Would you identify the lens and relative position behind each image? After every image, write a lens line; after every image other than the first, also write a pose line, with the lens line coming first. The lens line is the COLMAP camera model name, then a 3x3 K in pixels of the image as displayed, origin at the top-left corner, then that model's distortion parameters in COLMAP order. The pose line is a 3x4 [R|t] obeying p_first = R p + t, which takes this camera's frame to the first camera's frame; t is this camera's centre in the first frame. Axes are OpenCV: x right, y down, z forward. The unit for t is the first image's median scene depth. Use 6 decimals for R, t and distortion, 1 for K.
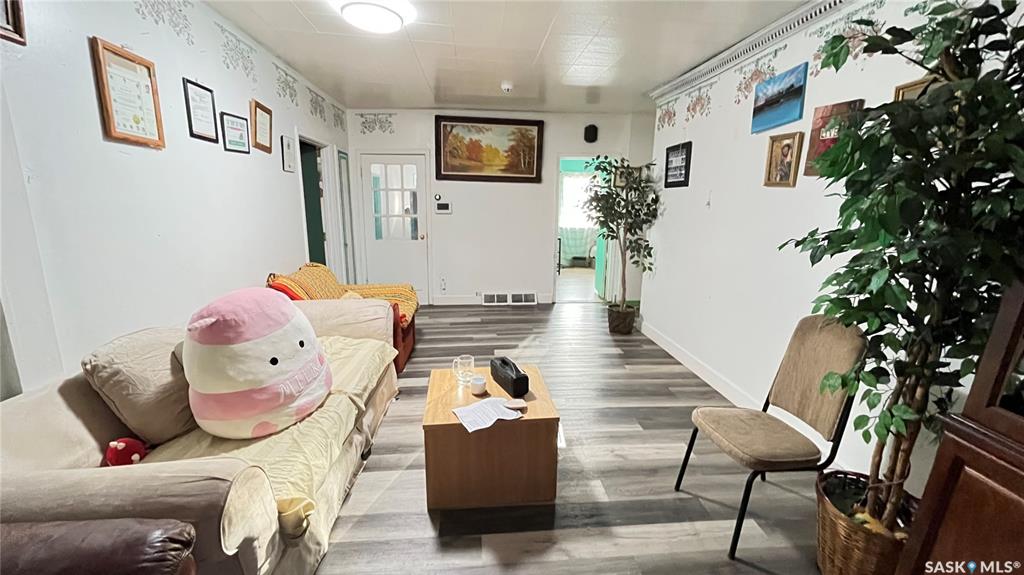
lens RADIAL K [[416.5, 0, 511.2], [0, 416.5, 287.1], [0, 0, 1]] dist [0.000095, -0.000322]
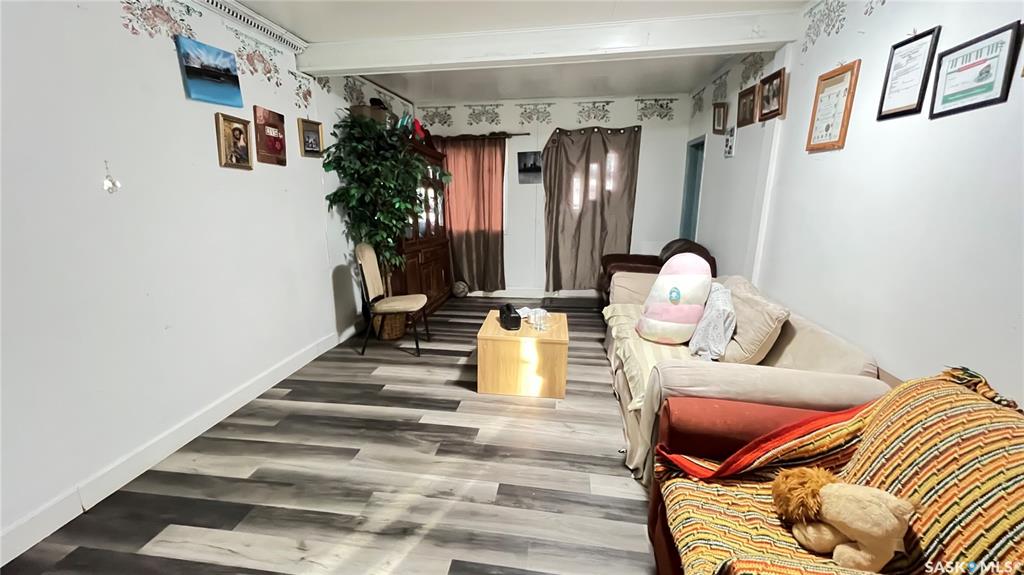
lens RADIAL K [[416.5, 0, 508.0], [0, 416.5, 289.3], [0, 0, 1]] dist [0.000095, -0.000322]
pose [[-0.974131, -0.077450, 0.212297, -0.251076], [0.021029, 0.904294, 0.426393, -0.404015], [-0.225003, 0.419827, -0.879272, 1.916339]]
